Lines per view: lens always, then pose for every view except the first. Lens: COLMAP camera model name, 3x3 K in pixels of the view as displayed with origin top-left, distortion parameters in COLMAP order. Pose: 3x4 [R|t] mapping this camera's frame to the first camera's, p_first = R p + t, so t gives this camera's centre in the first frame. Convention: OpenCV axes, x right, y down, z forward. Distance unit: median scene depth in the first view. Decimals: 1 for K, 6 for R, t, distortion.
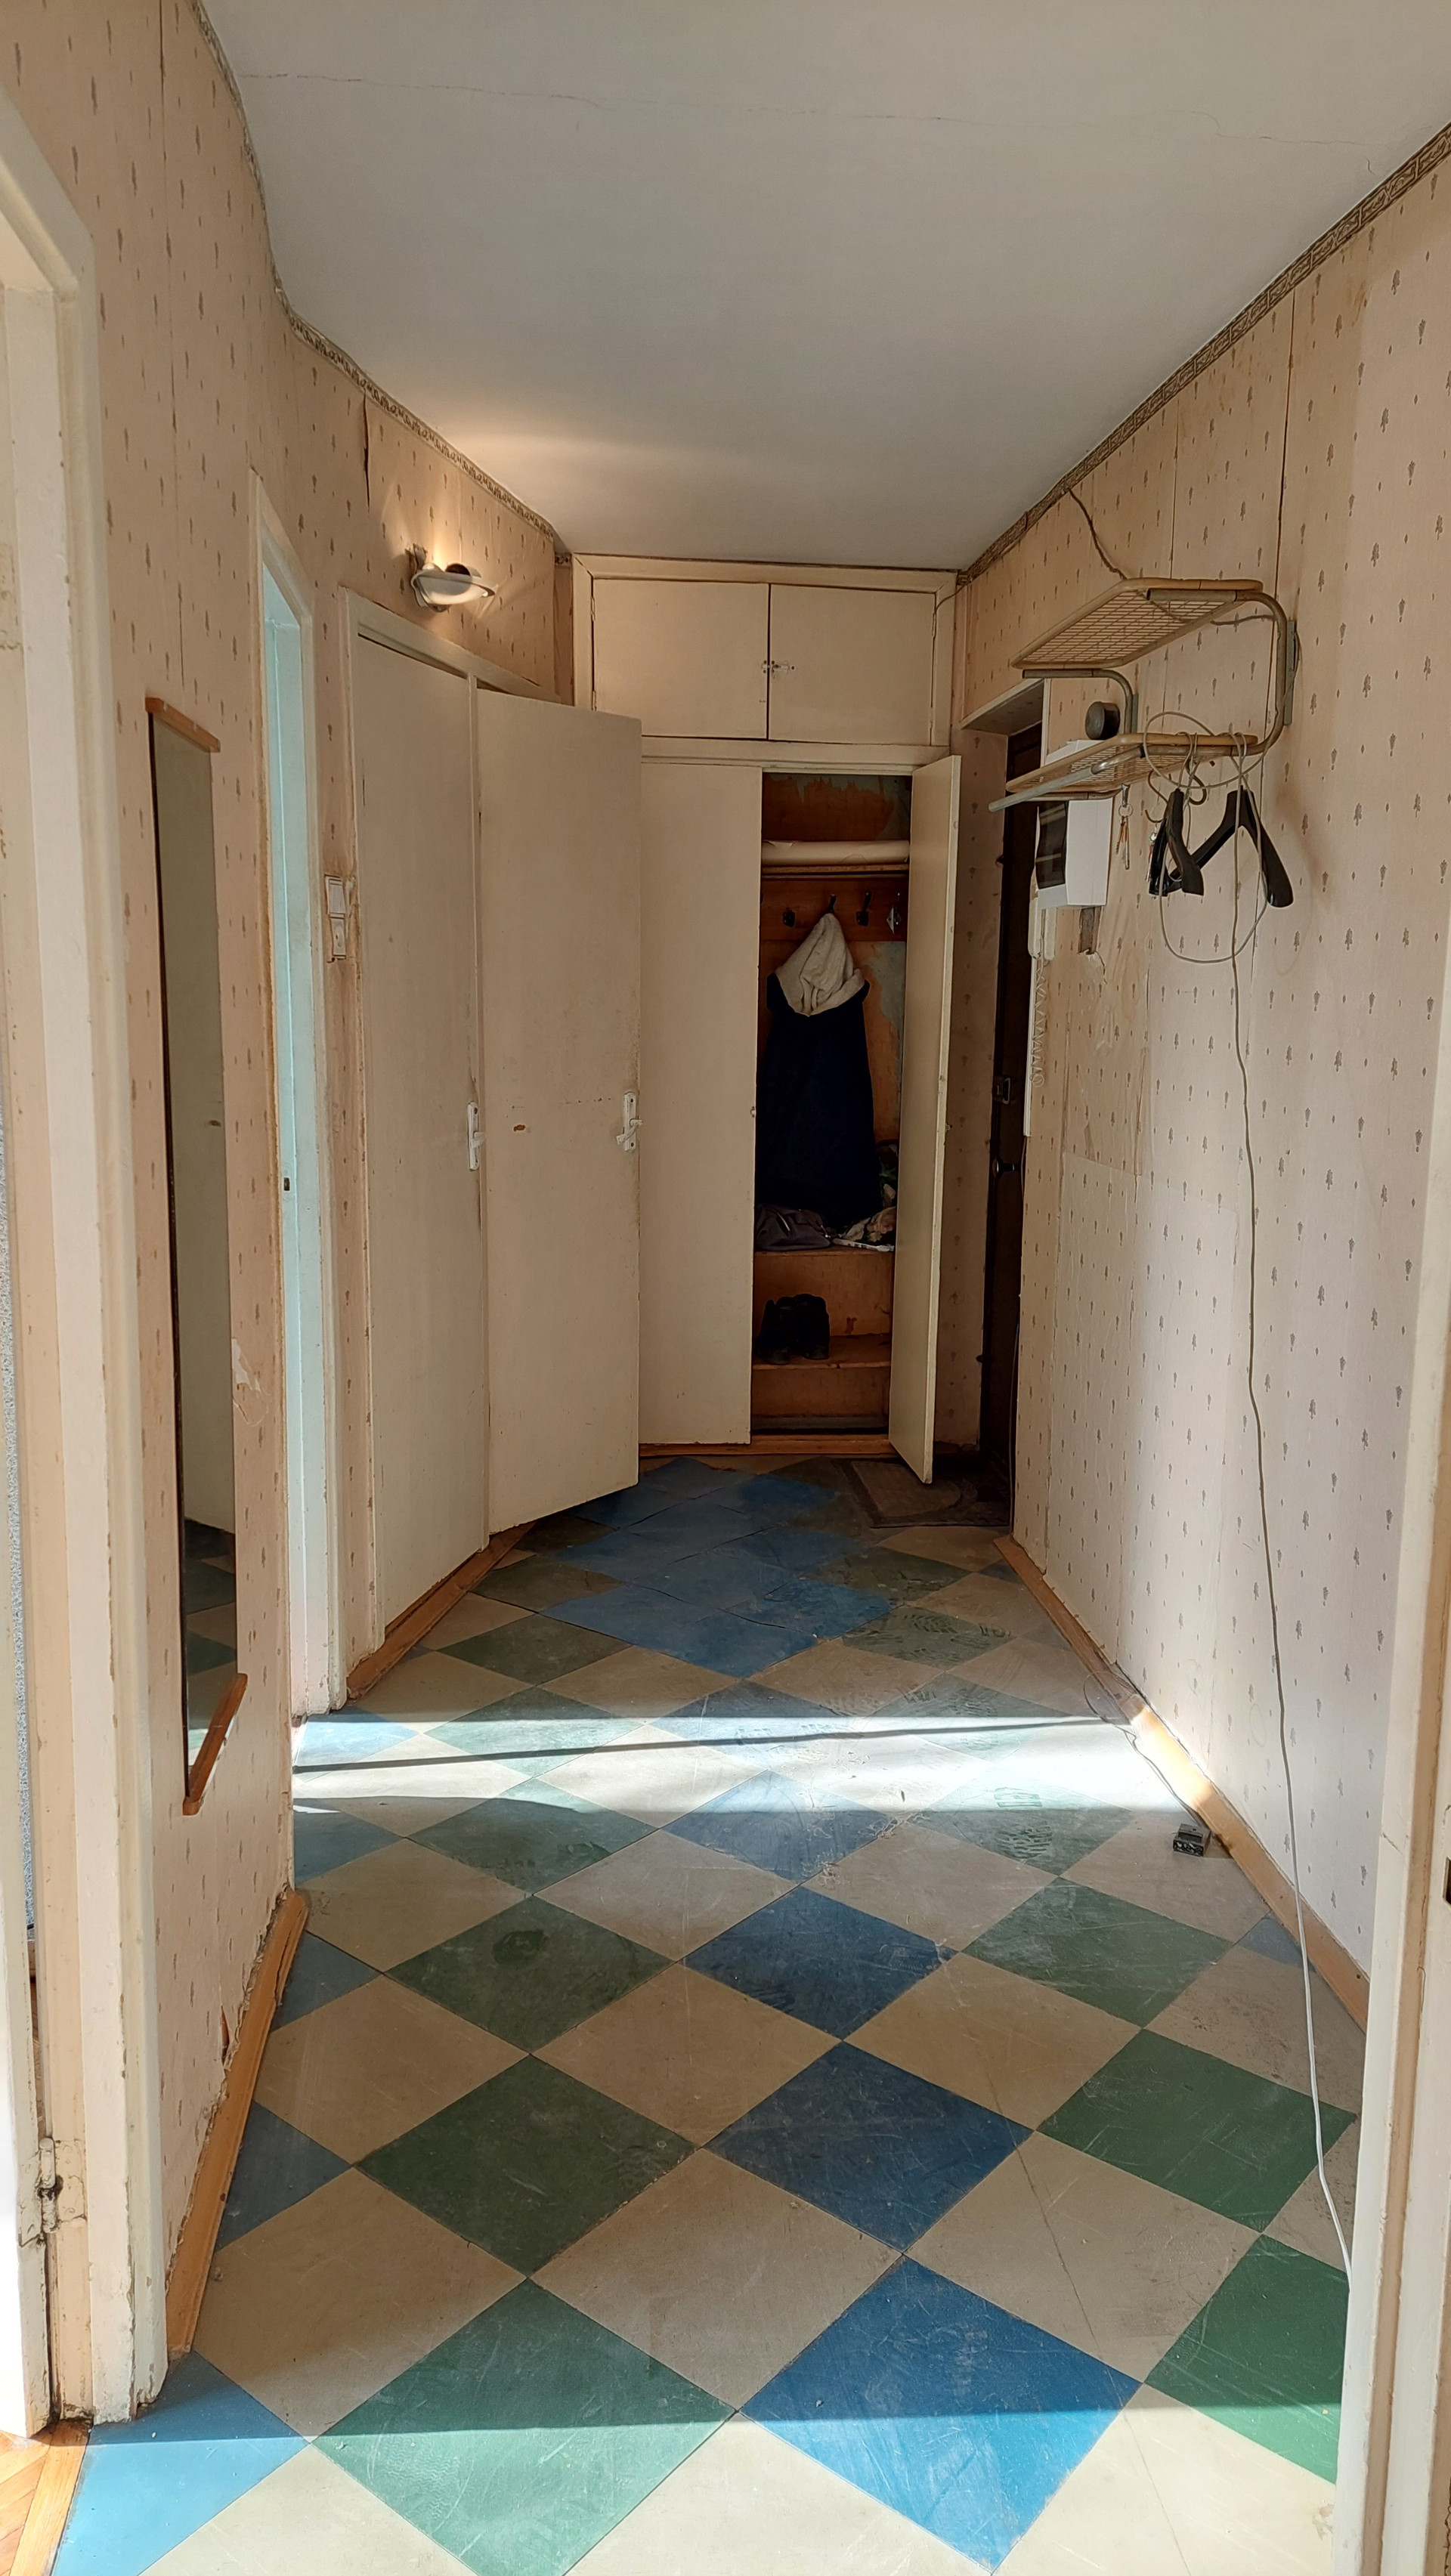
lens RADIAL K [[1862.0, 0, 730.2], [0, 1862.0, 1301.0], [0, 0, 1]] dist [0.074571, -0.093518]
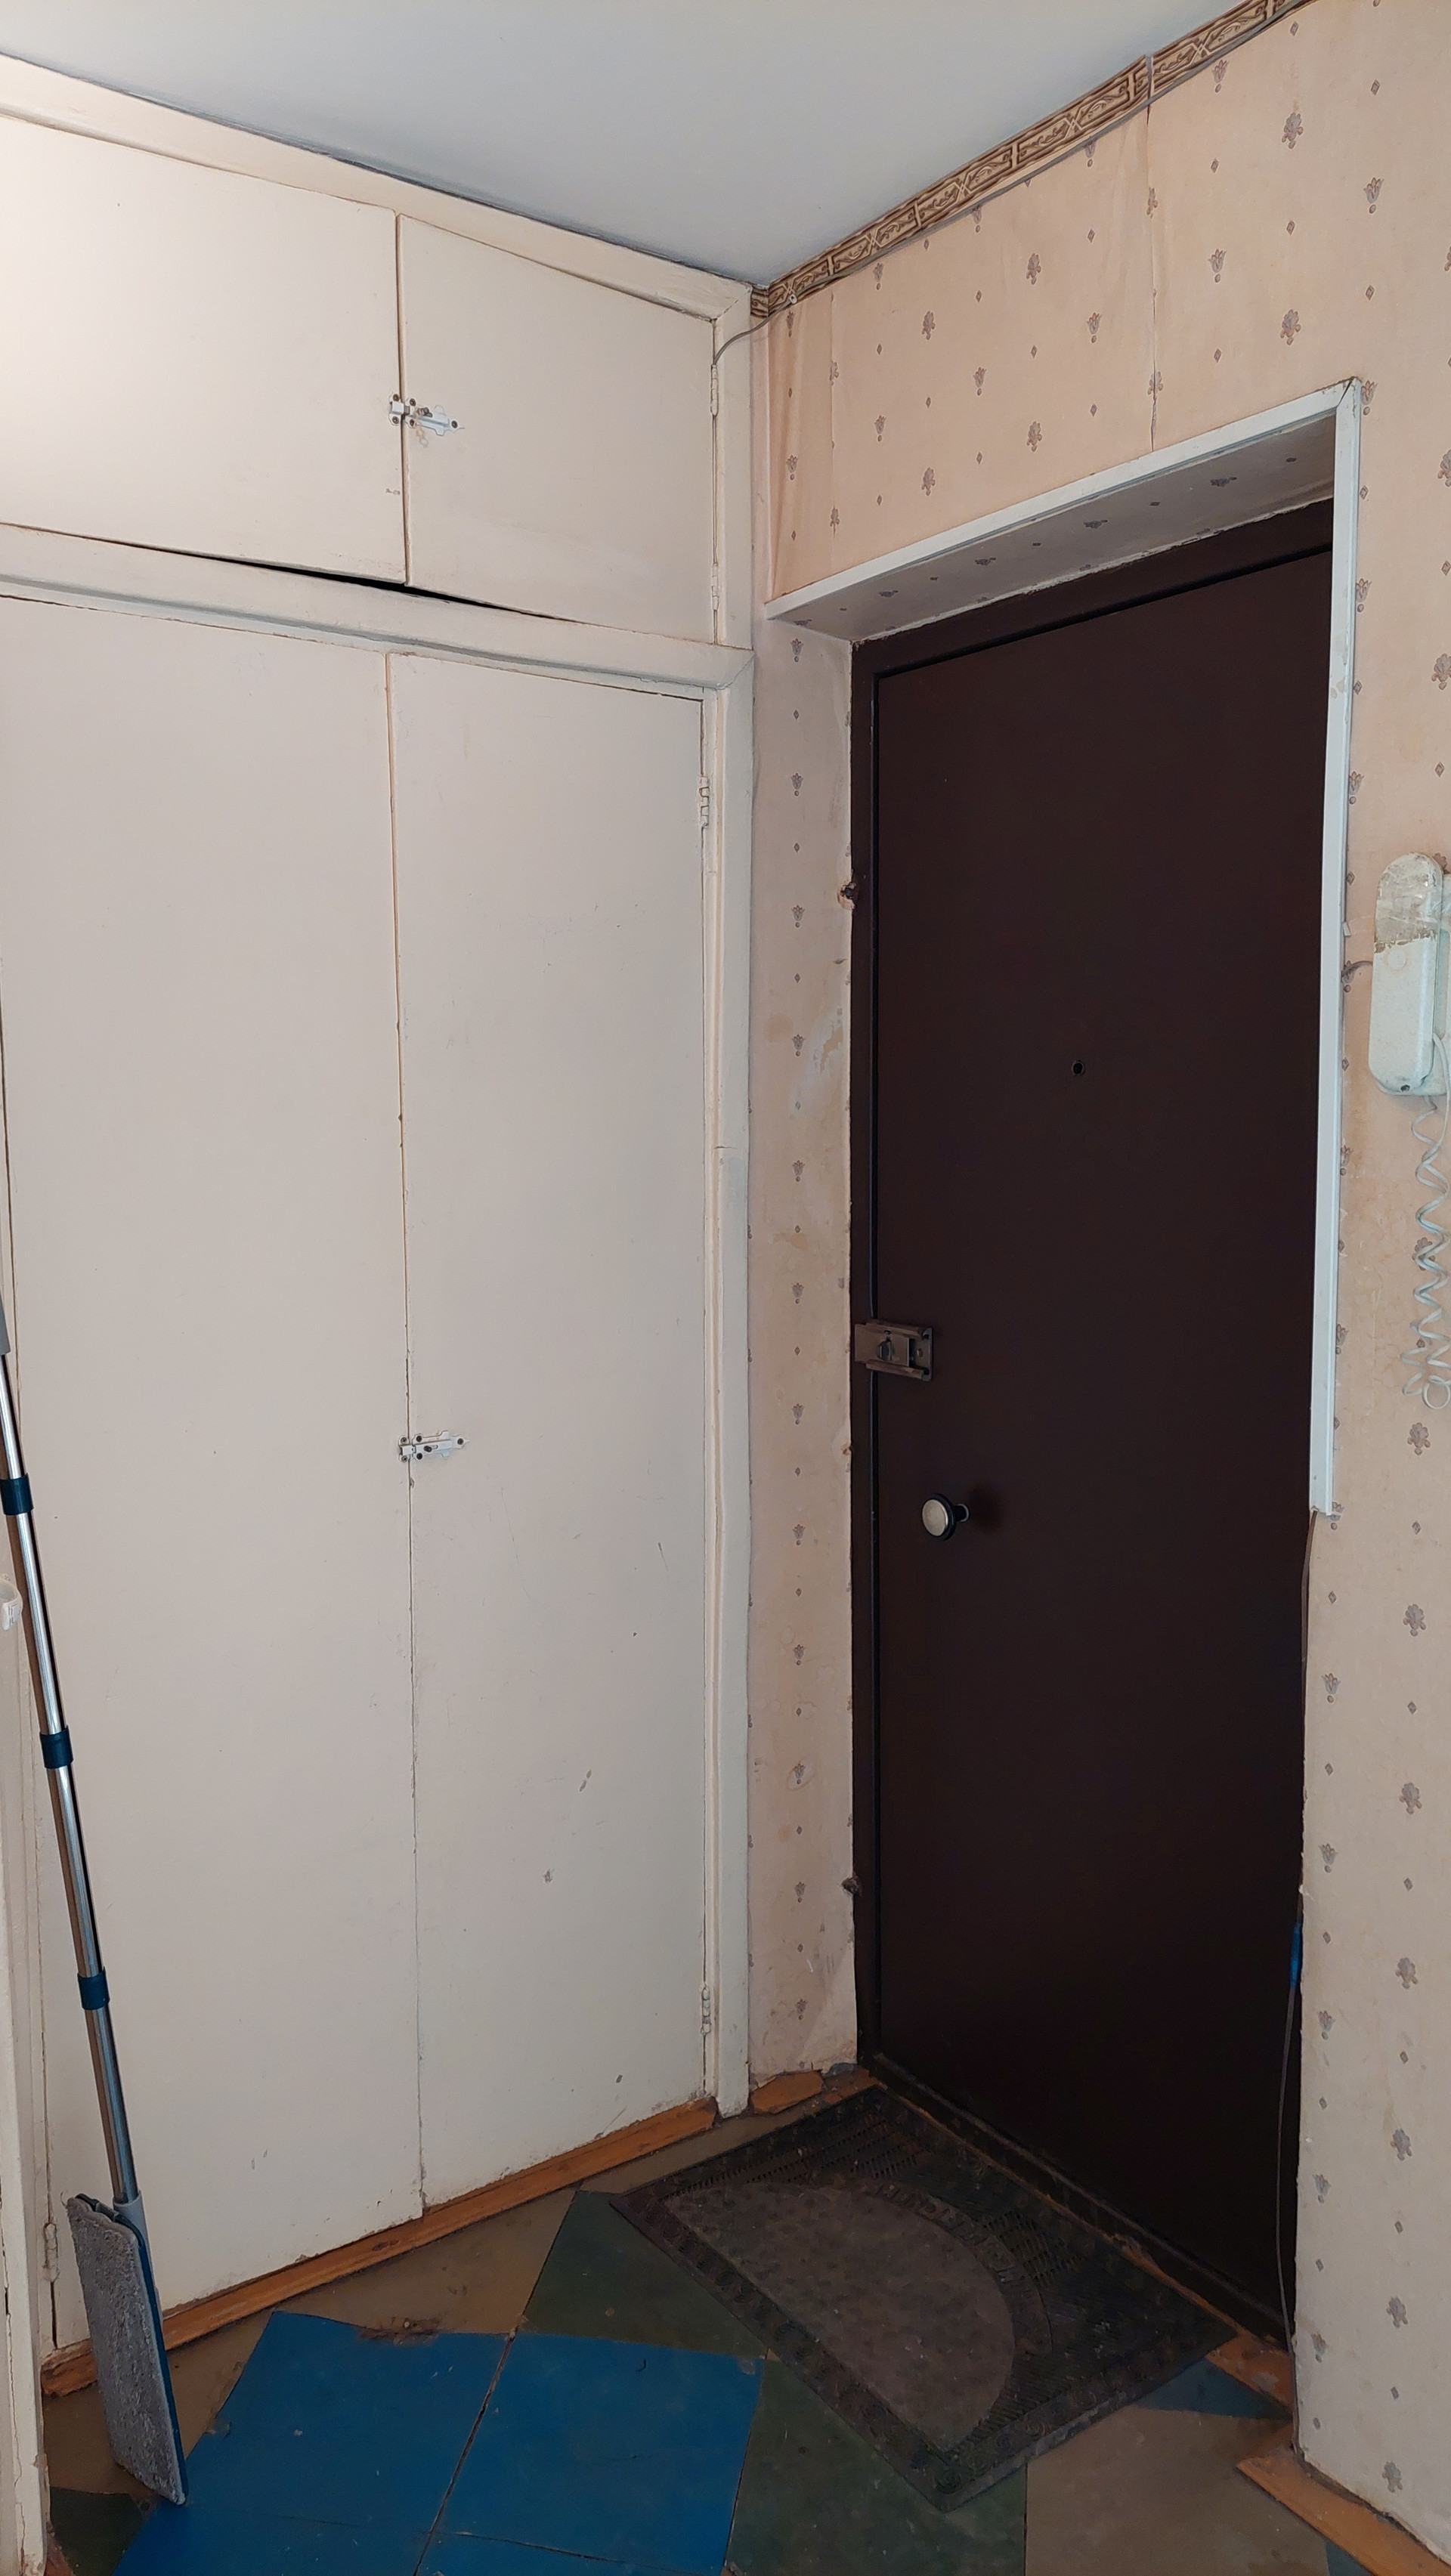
lens RADIAL K [[1862.0, 0, 730.2], [0, 1862.0, 1301.0], [0, 0, 1]] dist [0.074571, -0.093518]
pose [[0.876225, -0.067309, 0.477178, -0.128565], [0.104255, 0.993225, -0.051339, -0.109755], [-0.470490, 0.094732, 0.877306, 0.609511]]
